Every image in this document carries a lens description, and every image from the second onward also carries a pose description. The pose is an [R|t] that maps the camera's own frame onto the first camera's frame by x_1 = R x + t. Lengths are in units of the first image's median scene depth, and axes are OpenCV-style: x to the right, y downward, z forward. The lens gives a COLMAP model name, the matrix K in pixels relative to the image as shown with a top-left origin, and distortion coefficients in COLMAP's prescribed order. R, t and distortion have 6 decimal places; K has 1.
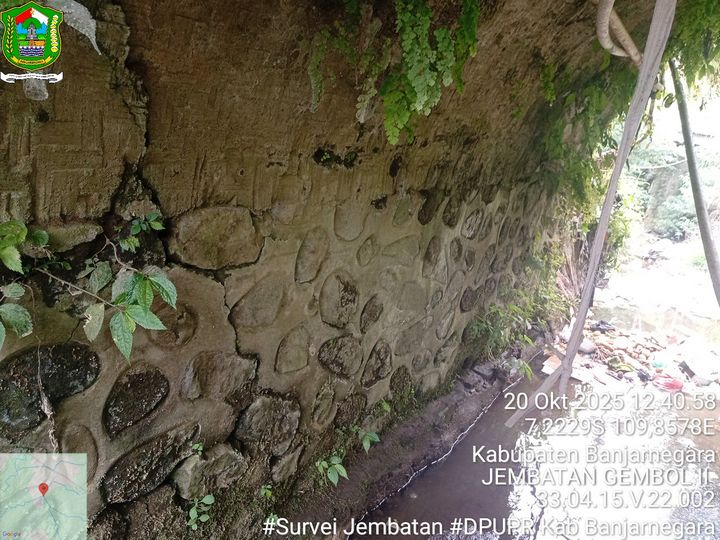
lens RADIAL K [[553.2, 0, 359.0], [0, 553.2, 273.1], [0, 0, 1]] dist [0.073257, -0.146798]
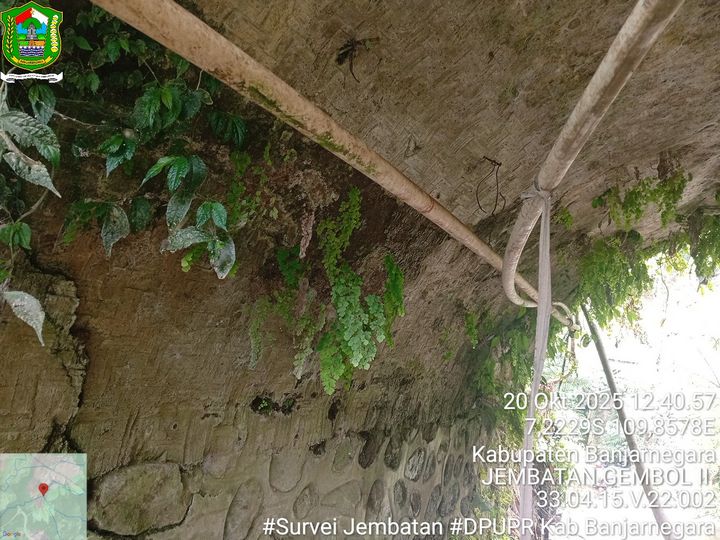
lens RADIAL K [[553.2, 0, 356.6], [0, 553.2, 272.0], [0, 0, 1]] dist [0.073257, -0.146798]
pose [[0.995735, 0.012897, 0.091353, 0.010499], [0.023866, 0.920471, -0.390082, -0.026201], [-0.089118, 0.390599, 0.916237, -0.027339]]
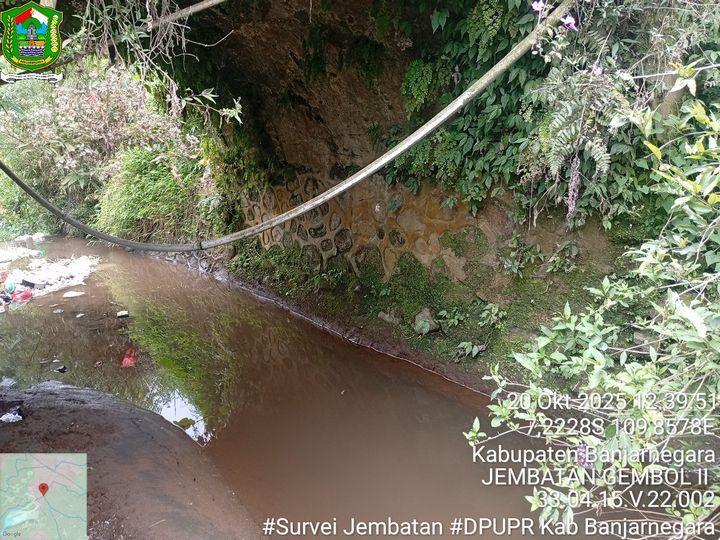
lens RADIAL K [[553.2, 0, 365.2], [0, 553.2, 271.9], [0, 0, 1]] dist [0.073257, -0.146798]
pose [[0.285923, -0.358444, 0.888687, -0.920686], [0.330511, 0.907384, 0.259648, 0.112699], [-0.899450, 0.219481, 0.377912, -0.743539]]
